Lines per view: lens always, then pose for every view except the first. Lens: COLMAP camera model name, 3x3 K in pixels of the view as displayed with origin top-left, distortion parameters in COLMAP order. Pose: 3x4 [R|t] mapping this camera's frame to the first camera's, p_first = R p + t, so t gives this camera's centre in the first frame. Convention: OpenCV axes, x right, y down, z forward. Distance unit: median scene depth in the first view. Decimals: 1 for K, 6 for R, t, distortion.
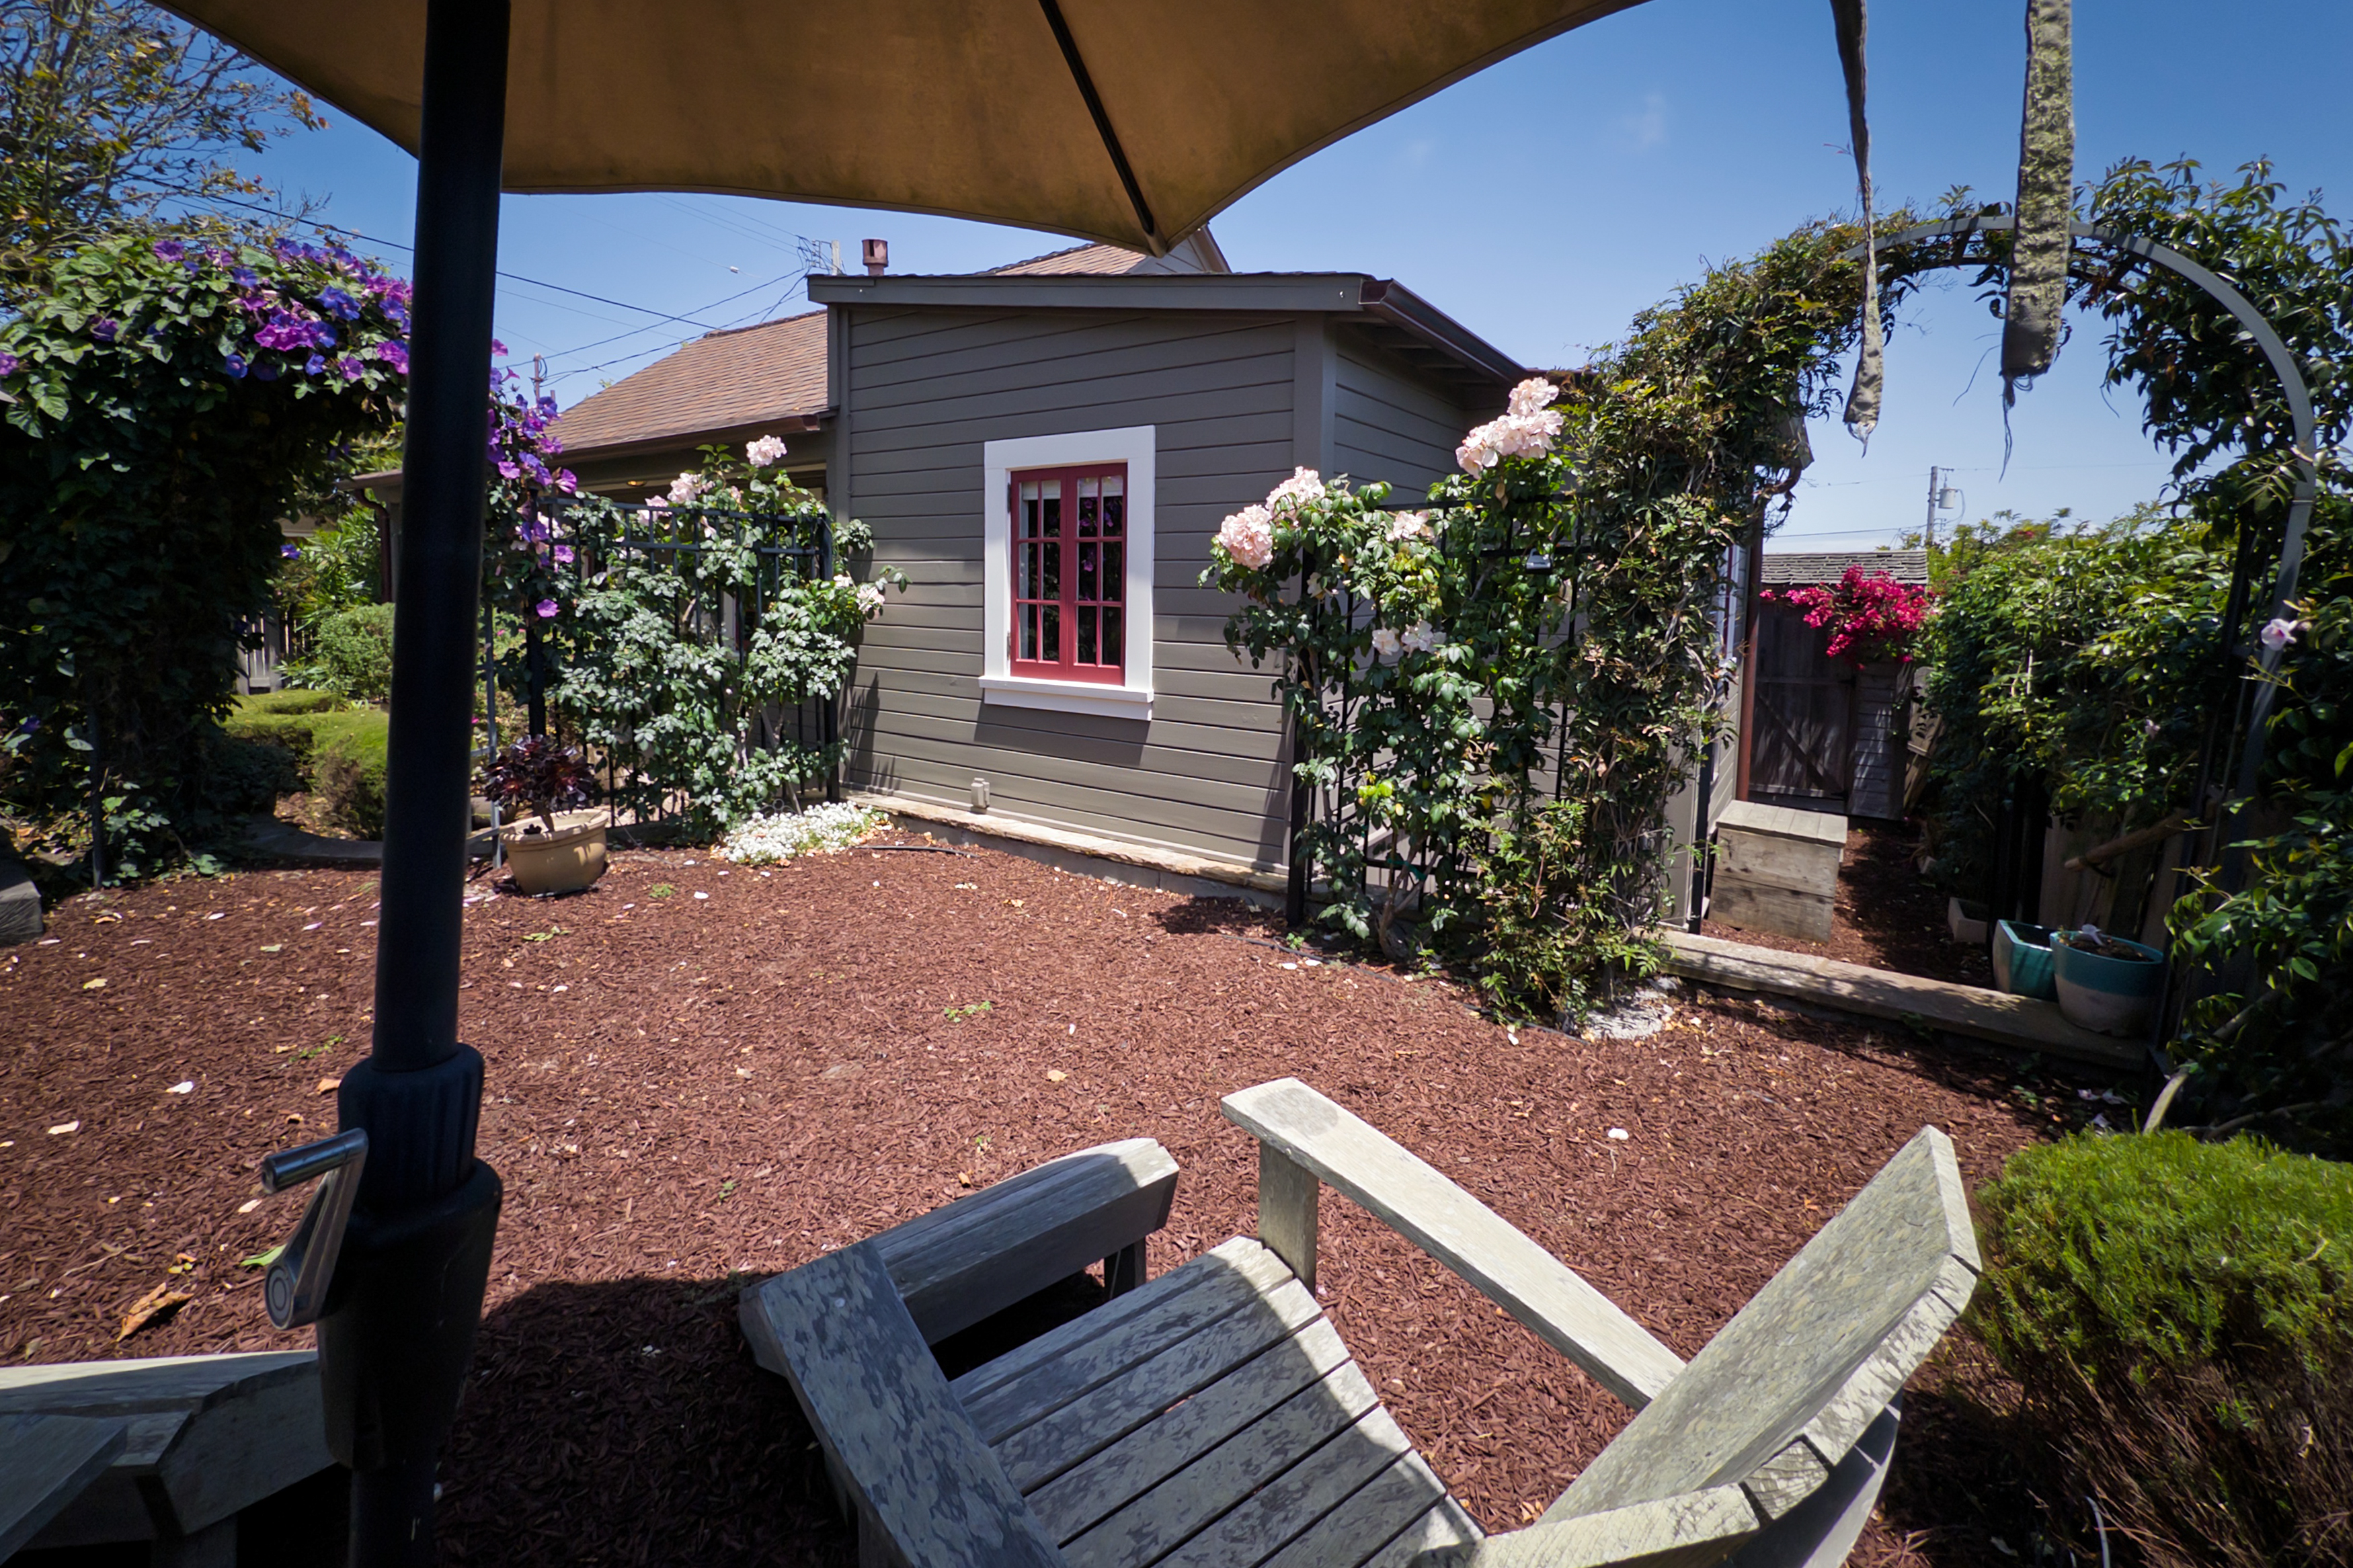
lens RADIAL K [[991.3, 0, 1155.9], [0, 991.3, 717.0], [0, 0, 1]] dist [-0.000862, 0.000147]
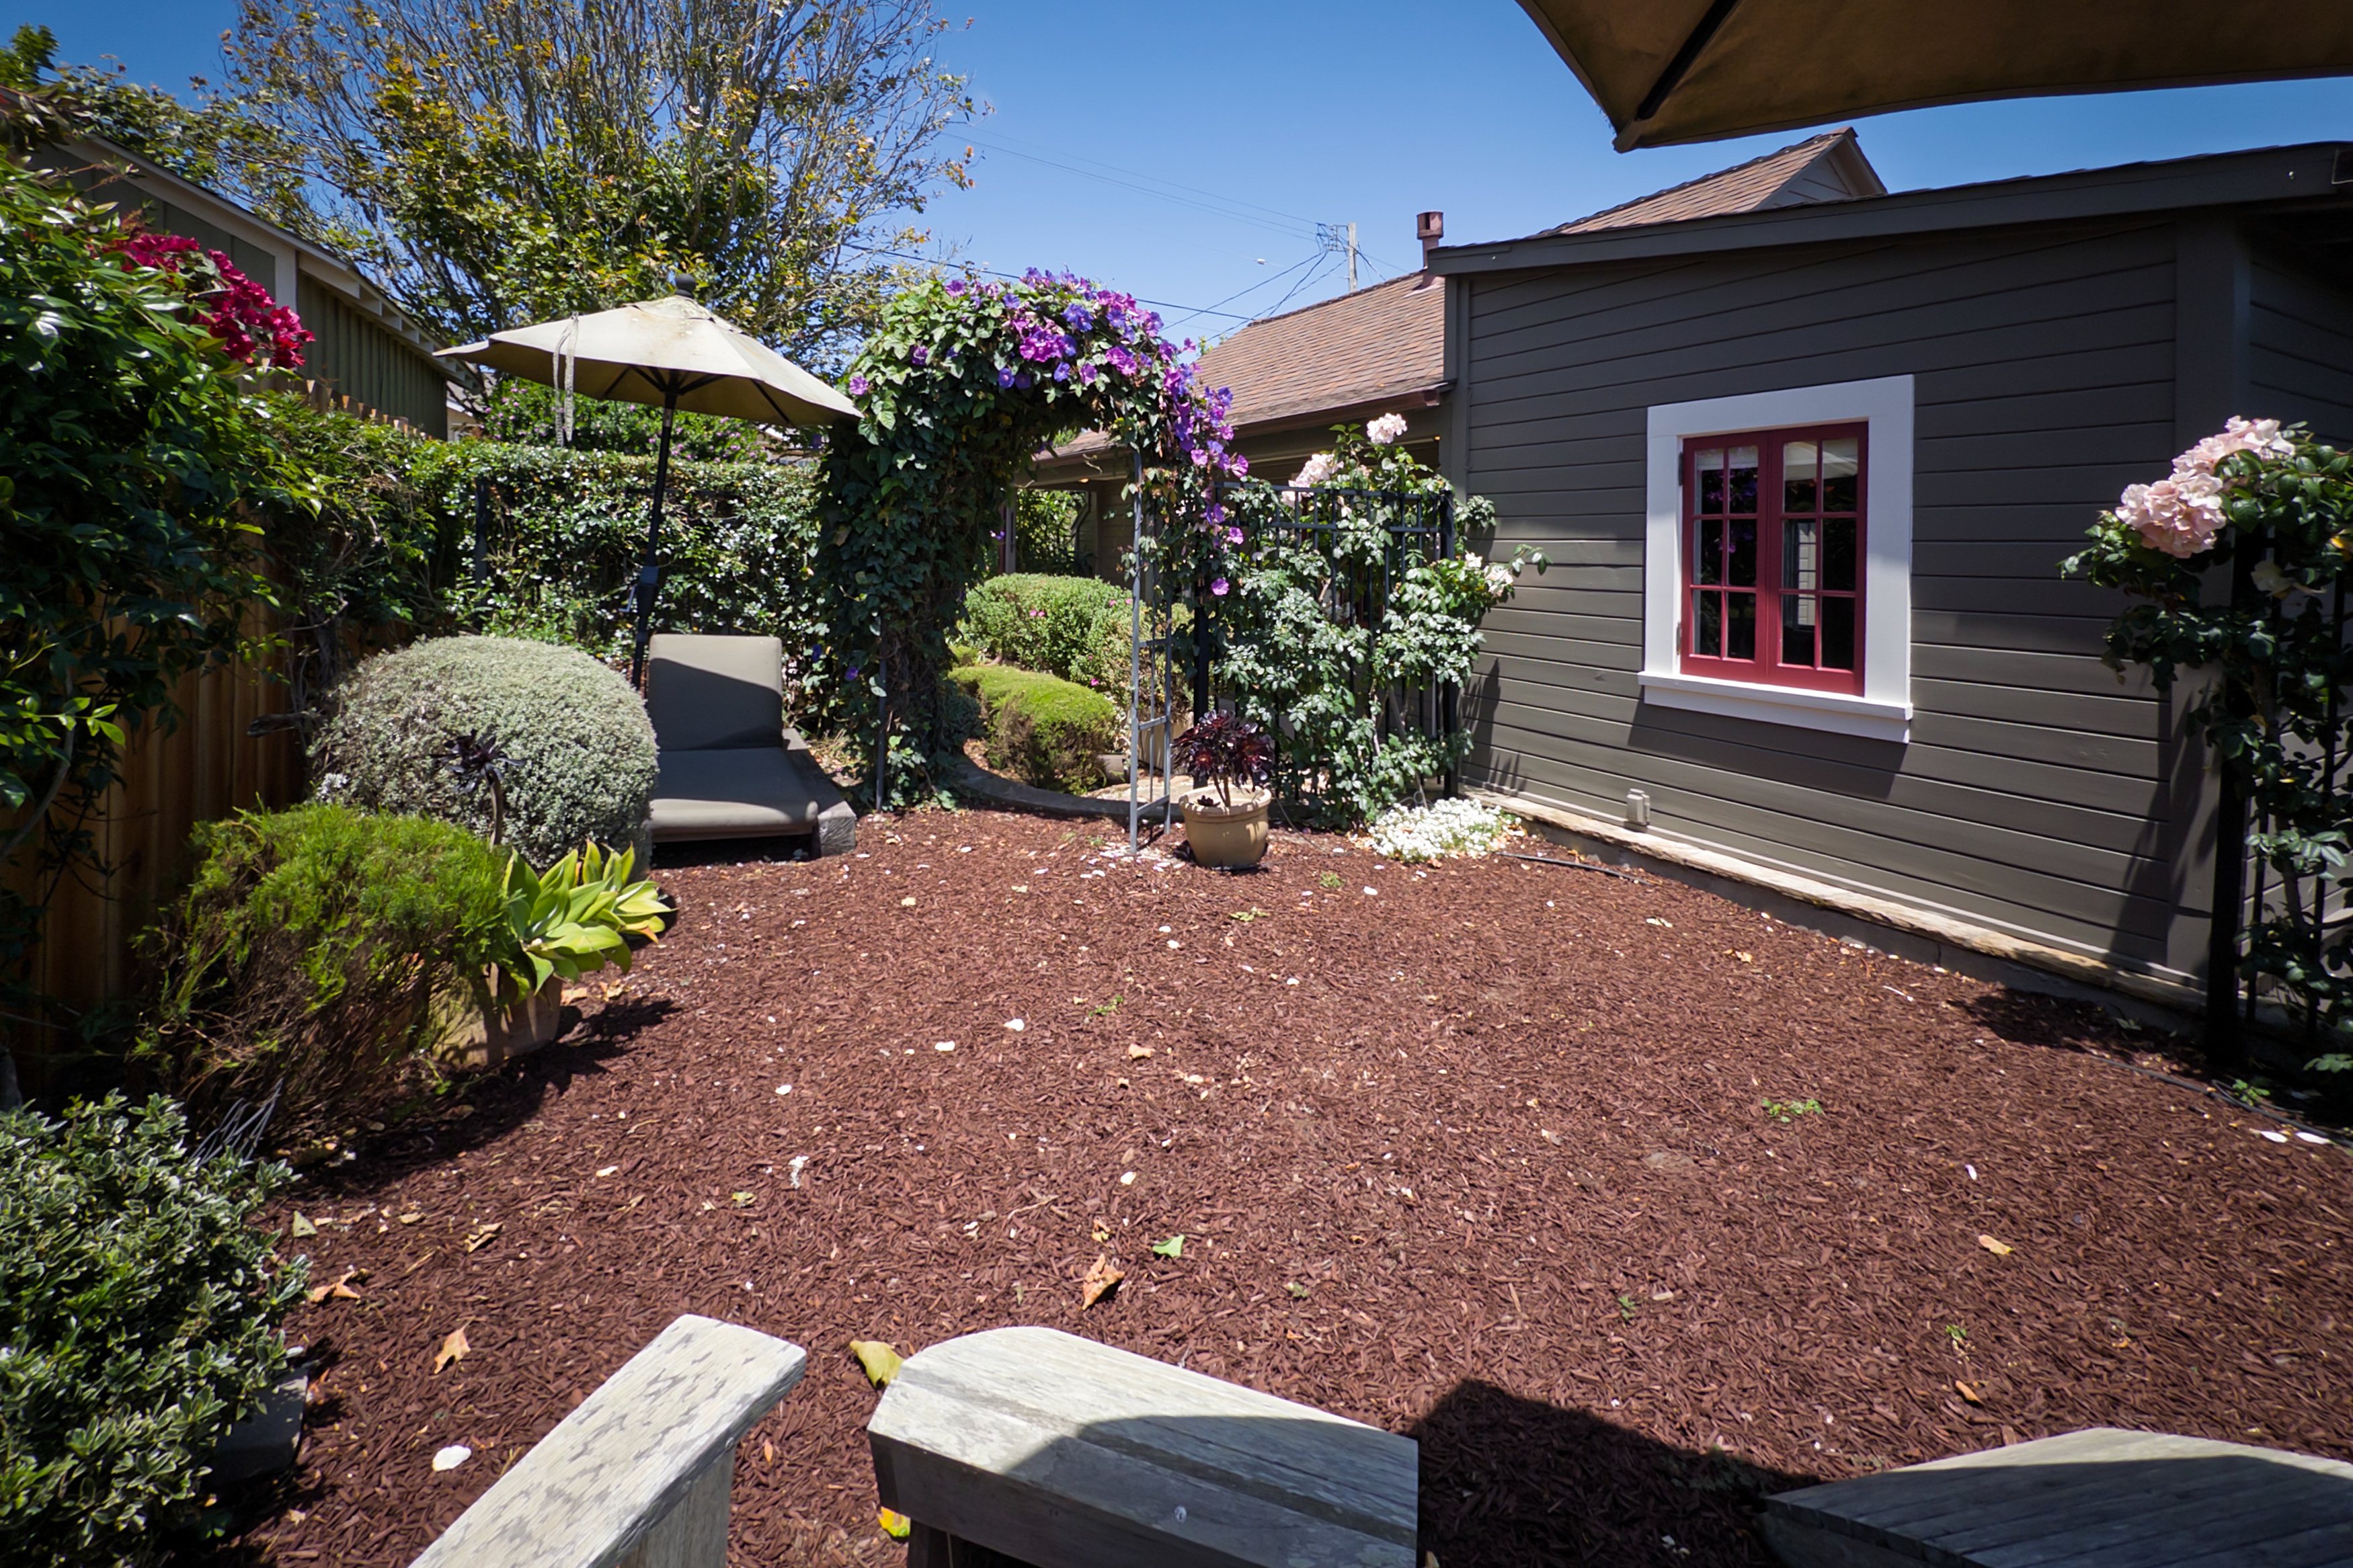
lens RADIAL K [[1022.2, 0, 1169.2], [0, 1022.2, 624.6], [0, 0, 1]] dist [0.001349, 0.000125]
pose [[0.902379, 0.036349, -0.429407, -0.185200], [-0.064851, 0.996543, -0.051923, -0.009926], [0.426036, 0.074702, 0.901617, 0.009553]]
